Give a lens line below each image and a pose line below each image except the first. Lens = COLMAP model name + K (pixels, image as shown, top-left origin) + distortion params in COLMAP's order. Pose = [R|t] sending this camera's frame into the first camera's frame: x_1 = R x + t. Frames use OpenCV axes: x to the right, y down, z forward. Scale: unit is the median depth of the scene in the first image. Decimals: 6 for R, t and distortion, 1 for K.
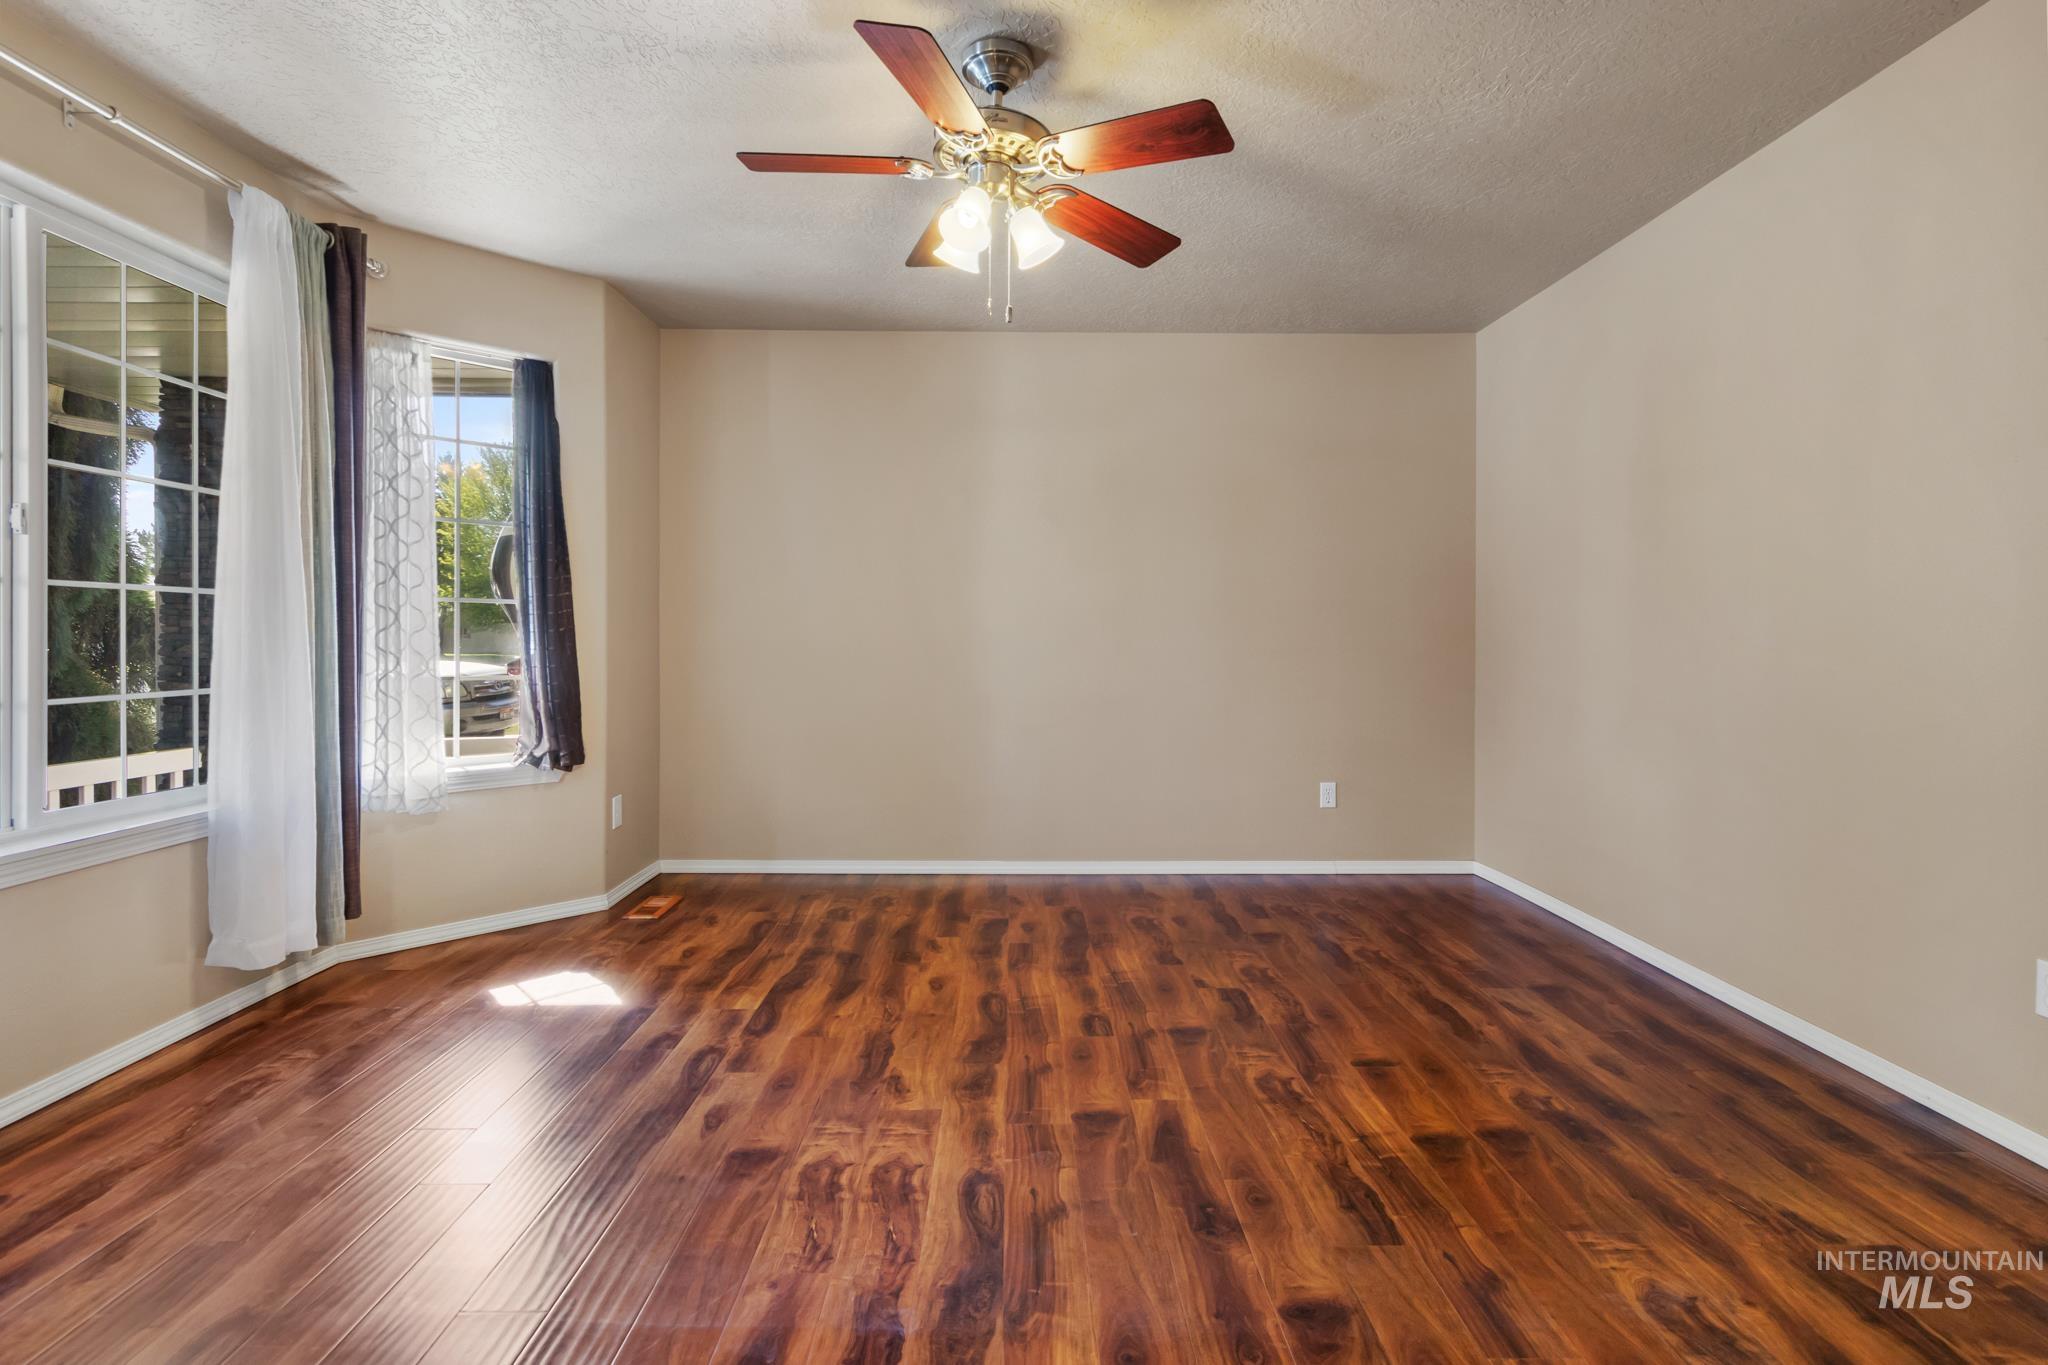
lens RADIAL K [[952.6, 0, 1009.6], [0, 952.6, 647.5], [0, 0, 1]] dist [0.004855, -0.000940]
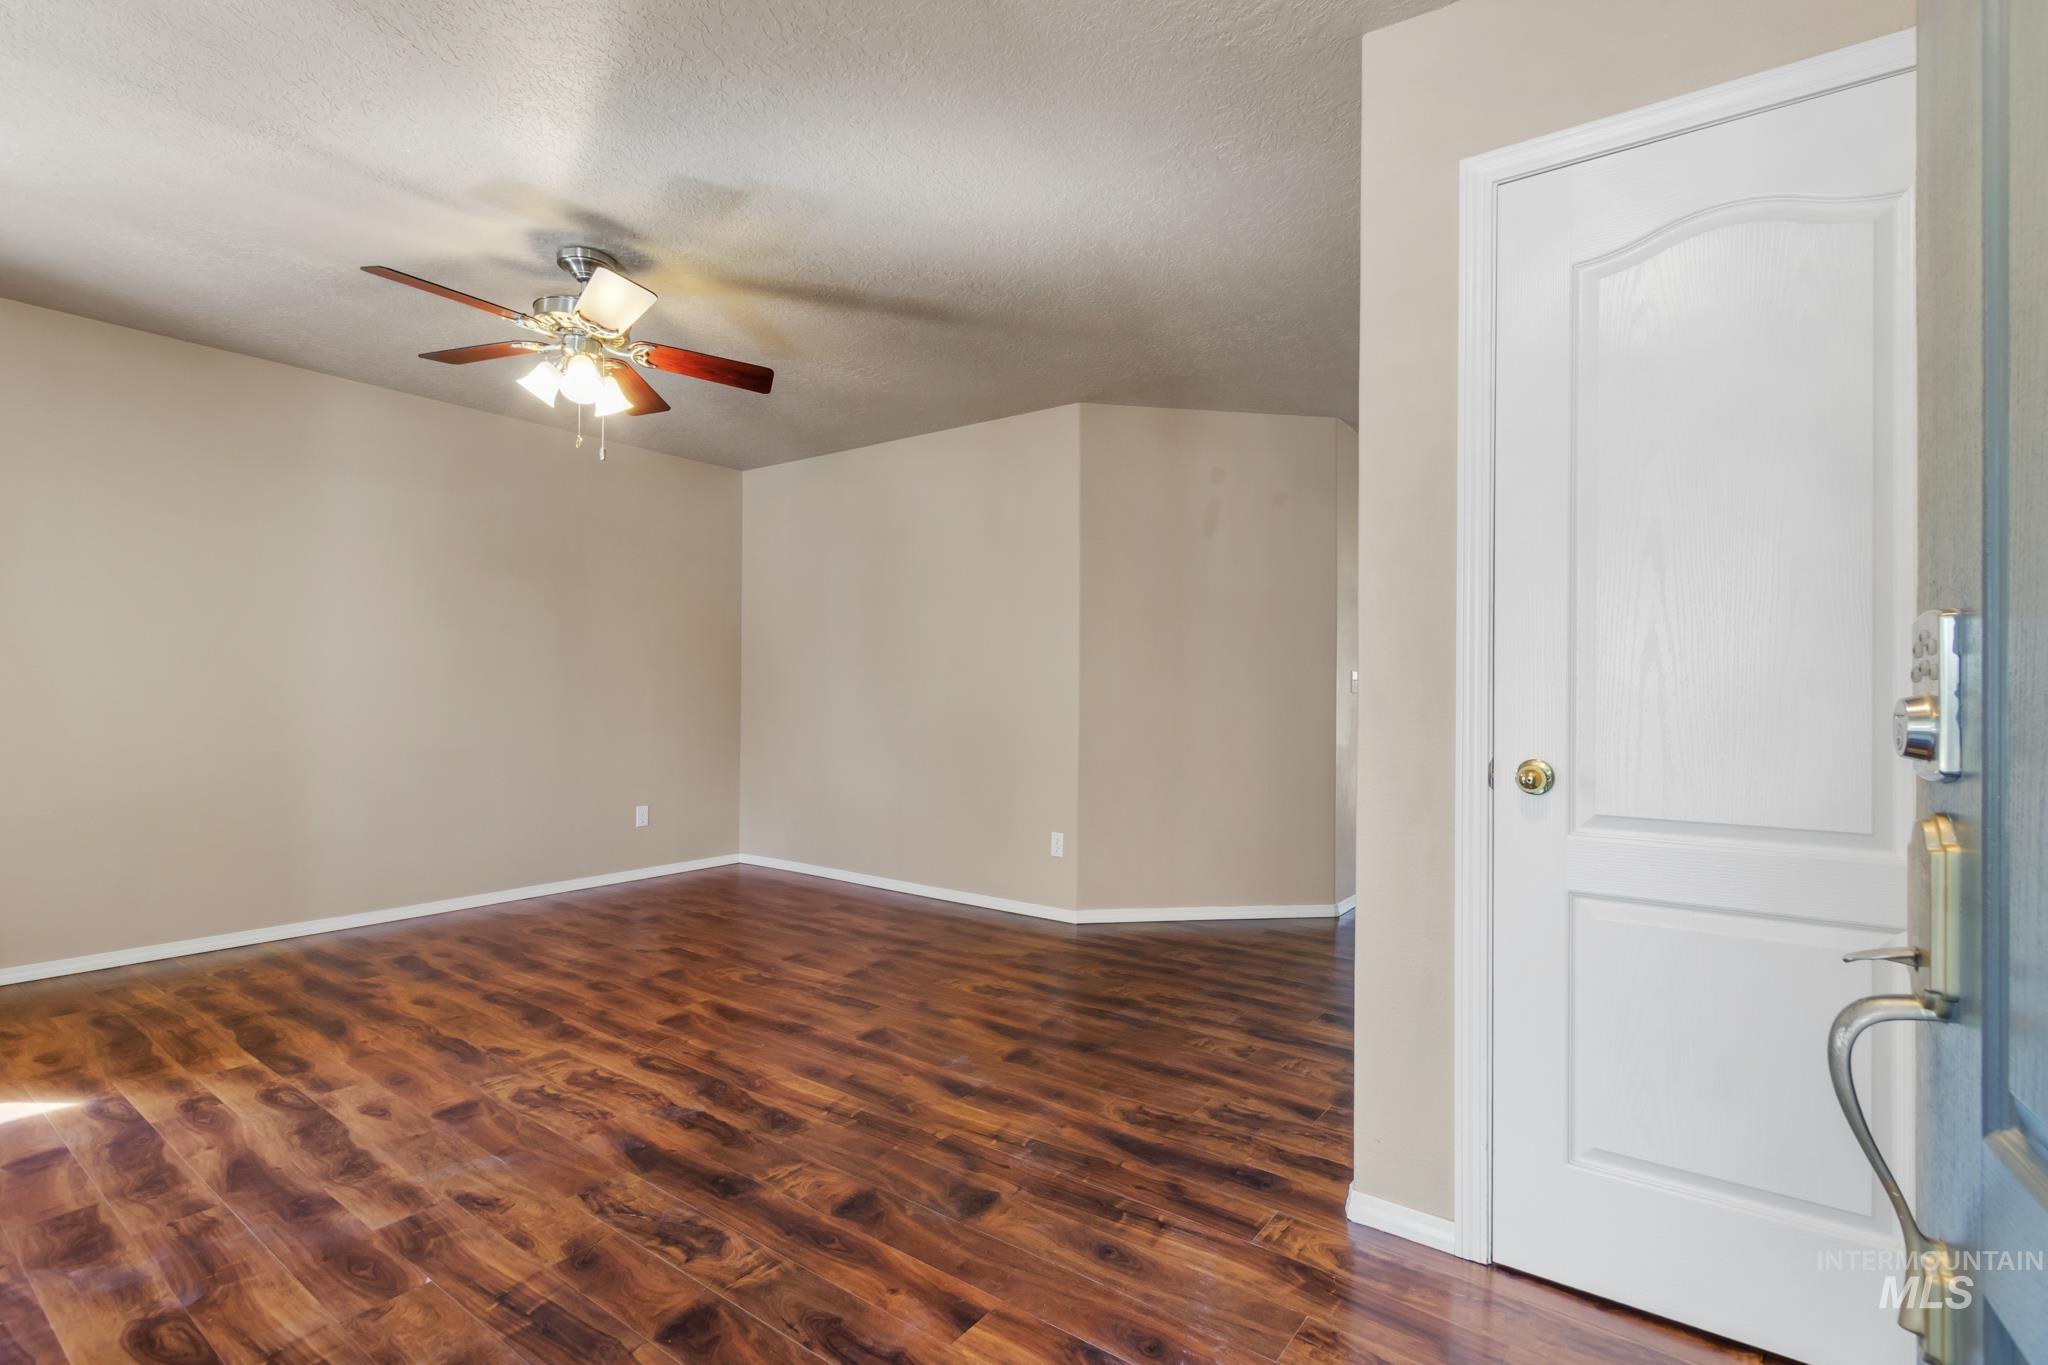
lens RADIAL K [[957.2, 0, 1032.2], [0, 957.2, 664.8], [0, 0, 1]] dist [0.004409, -0.001088]
pose [[0.588010, 0.028543, 0.808350, -0.708352], [0.000525, 0.999364, -0.035669, 0.002612], [-0.808853, 0.021399, 0.587621, -0.286280]]
